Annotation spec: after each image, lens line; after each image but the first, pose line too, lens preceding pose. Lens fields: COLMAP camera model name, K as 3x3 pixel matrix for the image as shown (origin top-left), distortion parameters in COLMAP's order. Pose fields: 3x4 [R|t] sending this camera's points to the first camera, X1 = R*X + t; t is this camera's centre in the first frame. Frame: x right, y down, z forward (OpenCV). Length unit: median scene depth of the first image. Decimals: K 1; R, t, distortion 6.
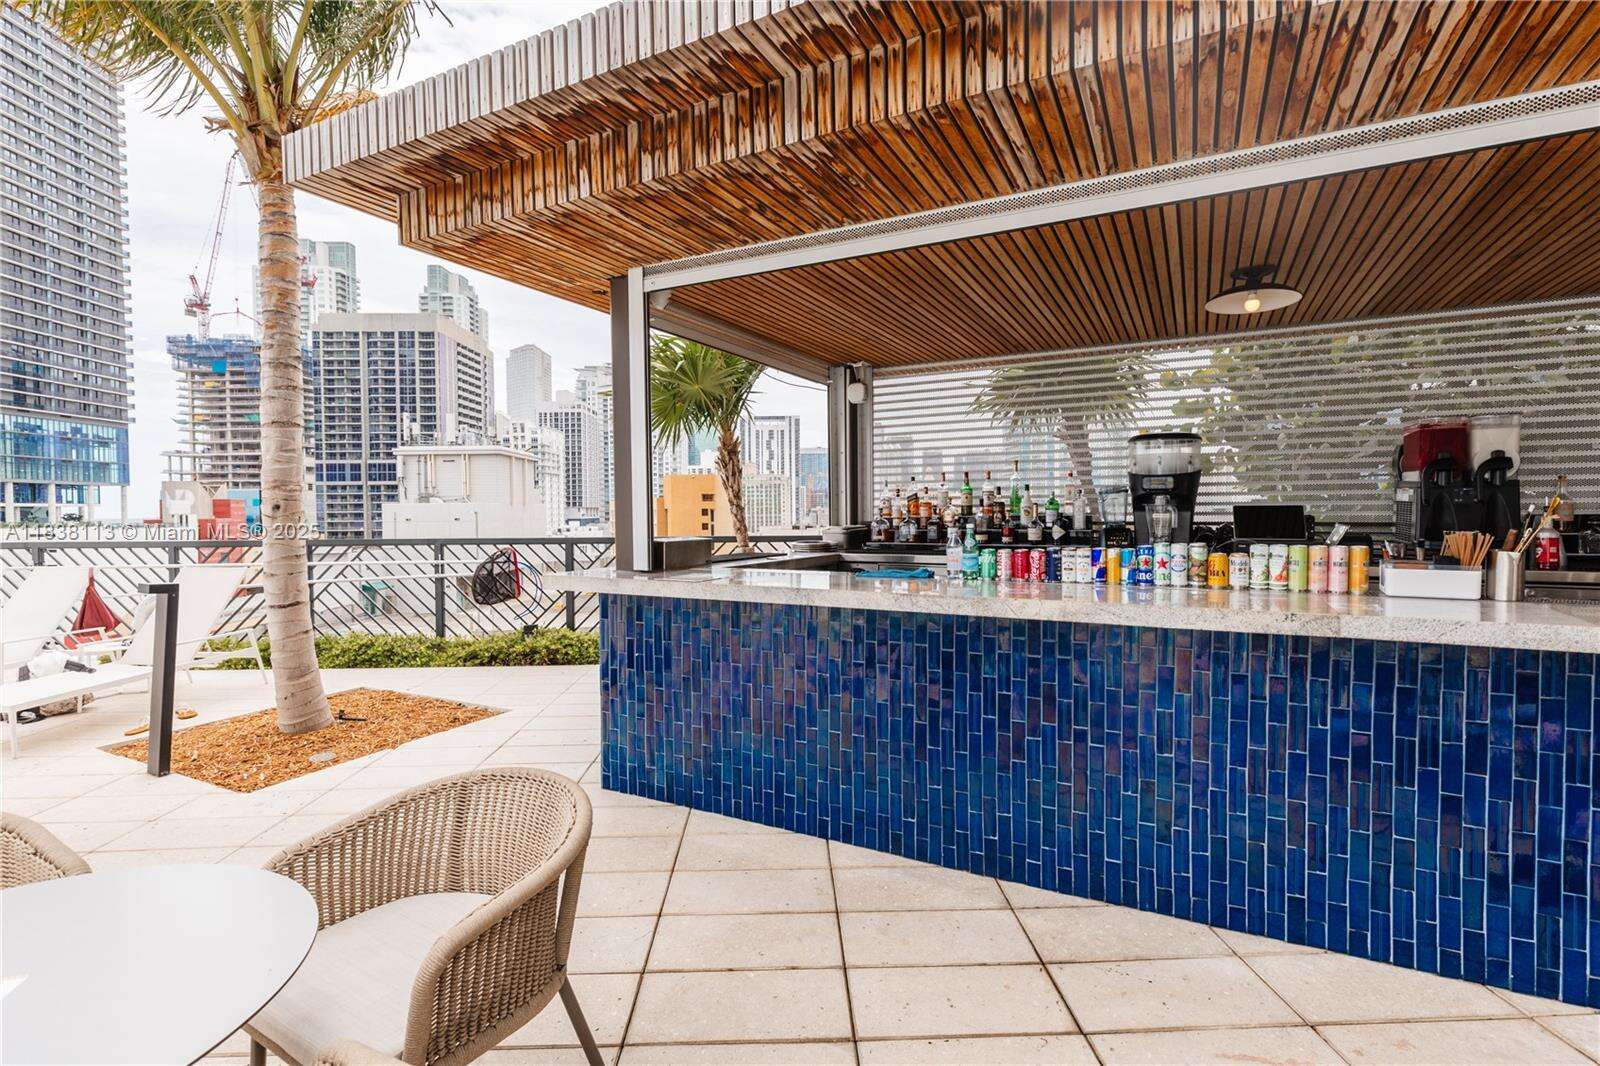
lens RADIAL K [[749.5, 0, 804.9], [0, 749.5, 528.8], [0, 0, 1]] dist [0.005717, -0.000884]
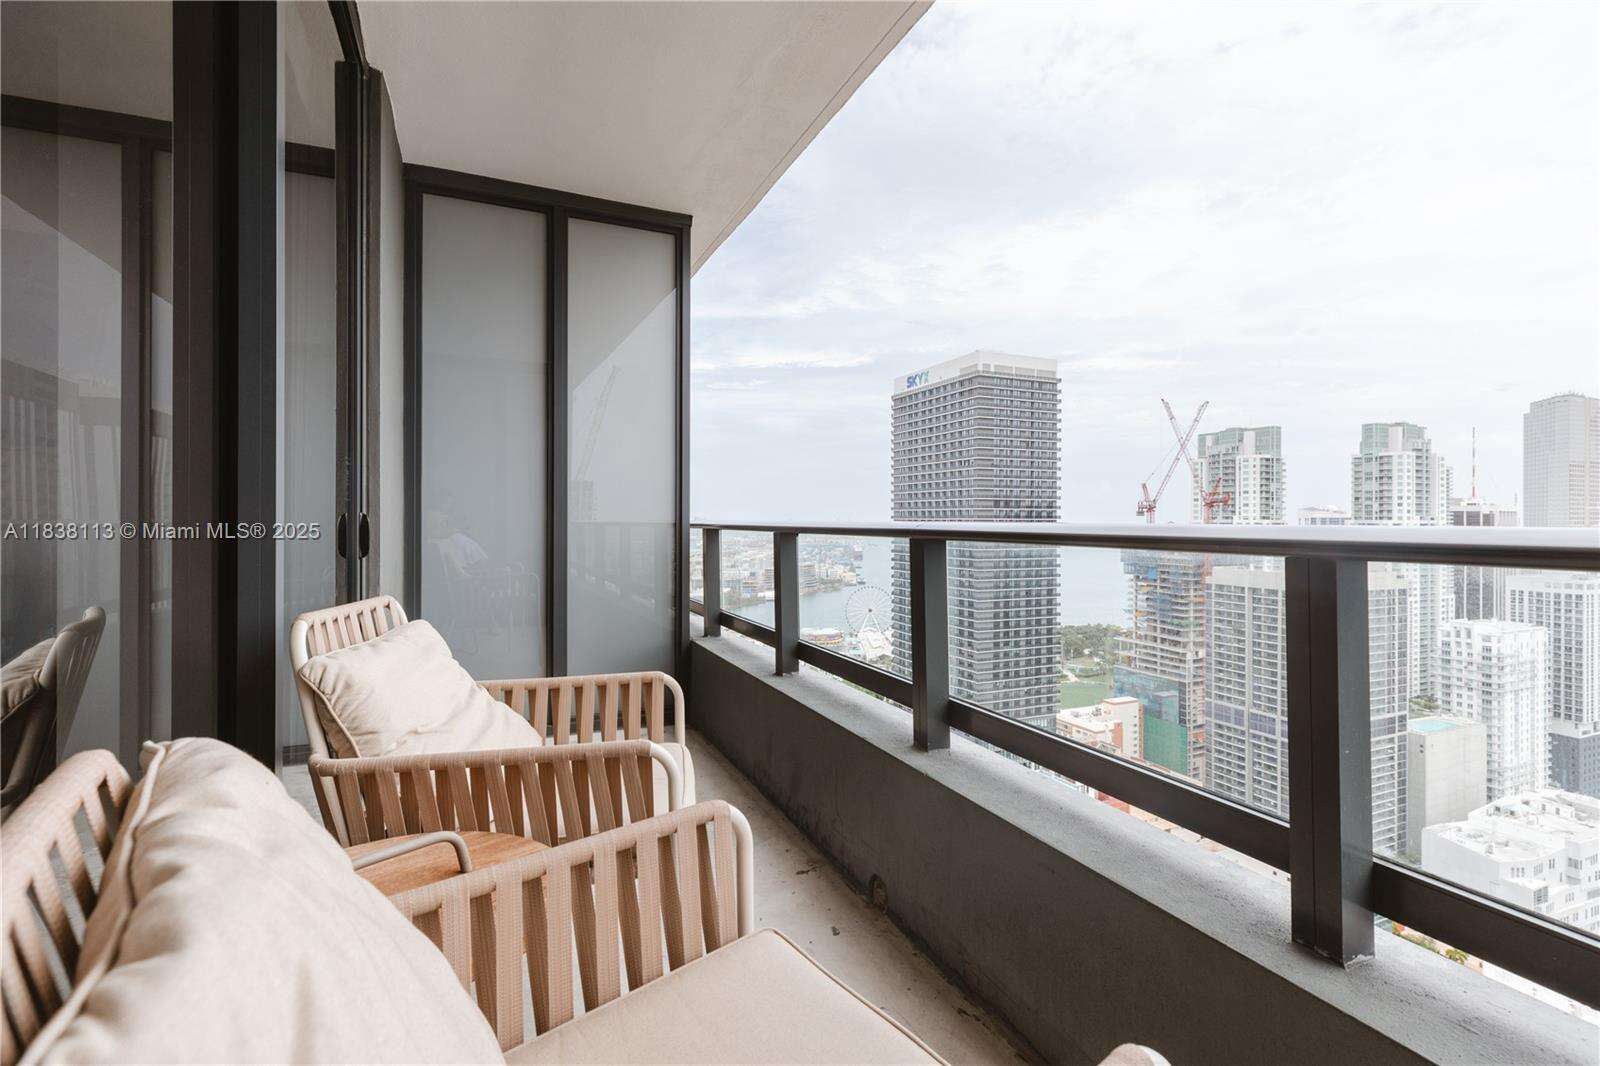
lens RADIAL K [[749.5, 0, 809.0], [0, 749.5, 499.2], [0, 0, 1]] dist [0.005717, -0.000884]
pose [[0.382449, 0.006294, -0.923955, 0.152664], [-0.032157, 0.999462, -0.006502, -0.351777], [0.923417, 0.032199, 0.382445, 0.011788]]
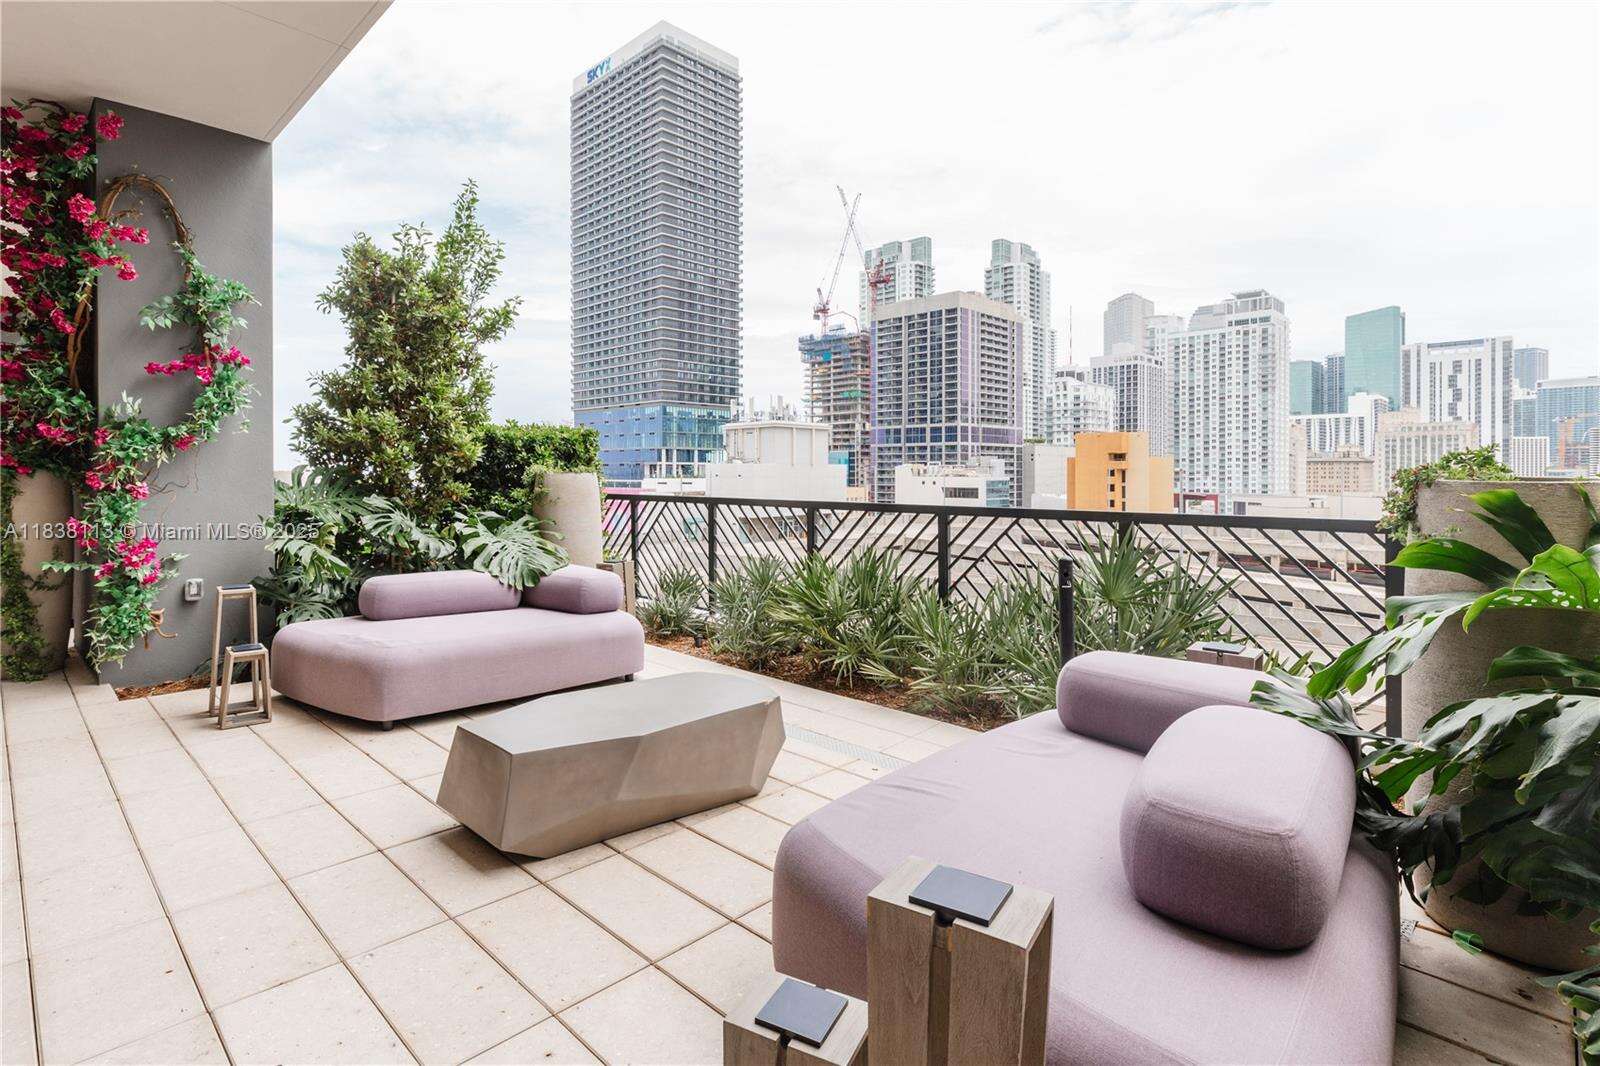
lens RADIAL K [[792.0, 0, 783.6], [0, 792.0, 470.8], [0, 0, 1]] dist [0.003910, -0.001871]
pose [[0.692299, 0.007881, -0.721568, 0.171976], [-0.023893, 0.999642, -0.012006, -0.001236], [0.721215, 0.025553, 0.692240, 0.010915]]
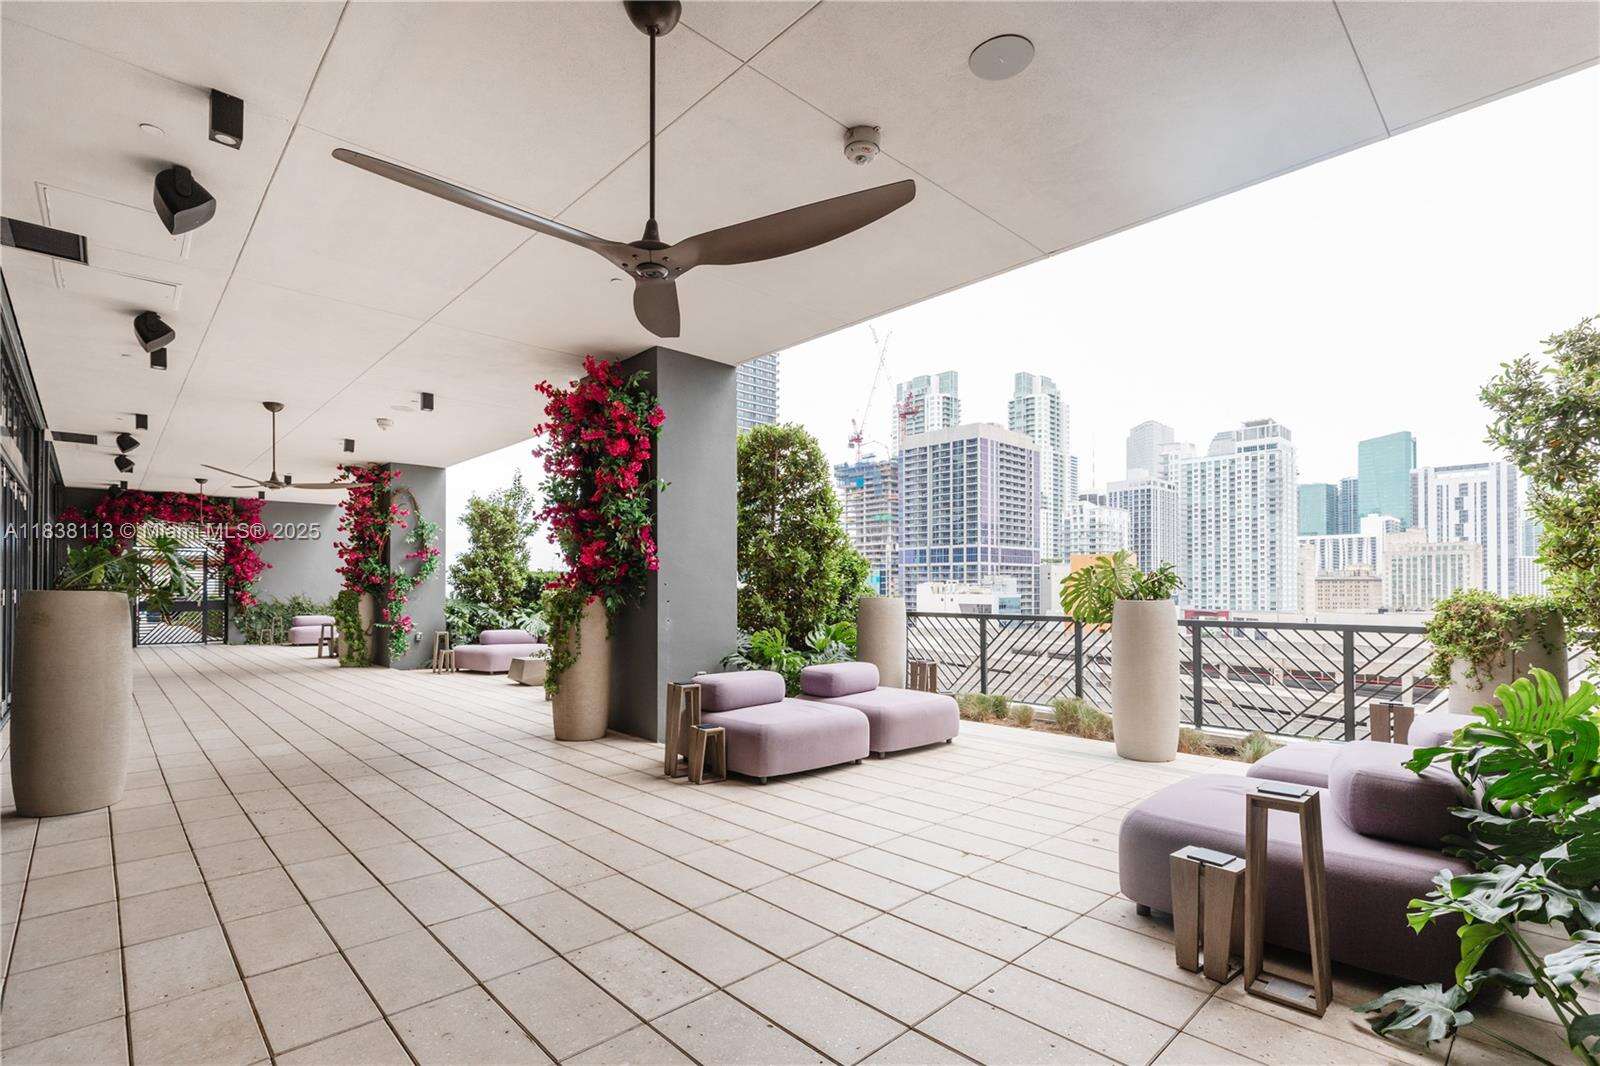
lens RADIAL K [[749.5, 0, 808.9], [0, 749.5, 582.0], [0, 0, 1]] dist [0.005717, -0.000884]
pose [[0.674878, 0.002282, -0.737926, 0.207267], [-0.024725, 0.999504, -0.019521, -0.001549], [0.737515, 0.031419, 0.674599, -0.002456]]
